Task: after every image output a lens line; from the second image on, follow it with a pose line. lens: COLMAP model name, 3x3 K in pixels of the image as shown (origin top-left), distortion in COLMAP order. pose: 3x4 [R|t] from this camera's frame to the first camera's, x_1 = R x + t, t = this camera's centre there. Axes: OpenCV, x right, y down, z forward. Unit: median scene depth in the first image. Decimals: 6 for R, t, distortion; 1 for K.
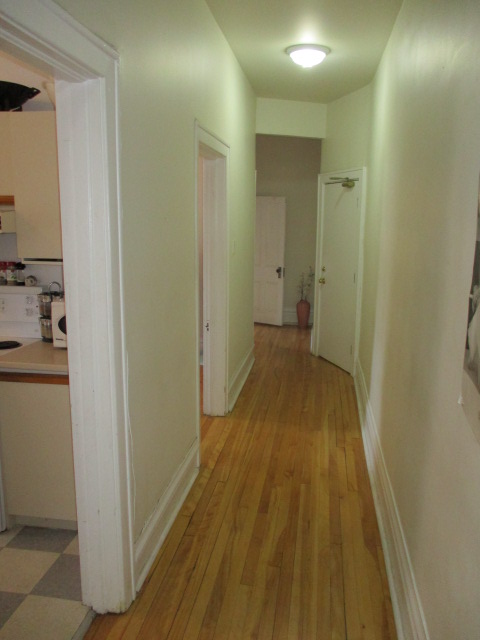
lens RADIAL K [[516.9, 0, 238.7], [0, 516.9, 321.0], [0, 0, 1]] dist [-0.006361, 0.007607]
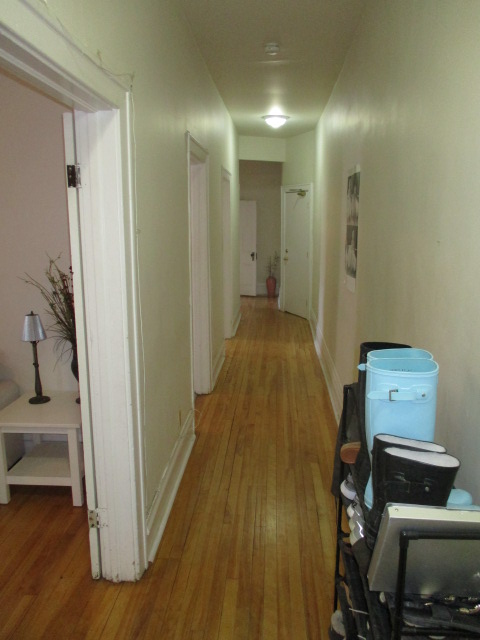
lens RADIAL K [[516.9, 0, 241.6], [0, 516.9, 319.7], [0, 0, 1]] dist [-0.006361, 0.007607]
pose [[0.995675, -0.031438, 0.087428, -0.112515], [0.031279, 0.999506, 0.003189, 0.100122], [-0.087485, -0.000441, 0.996166, -0.520384]]
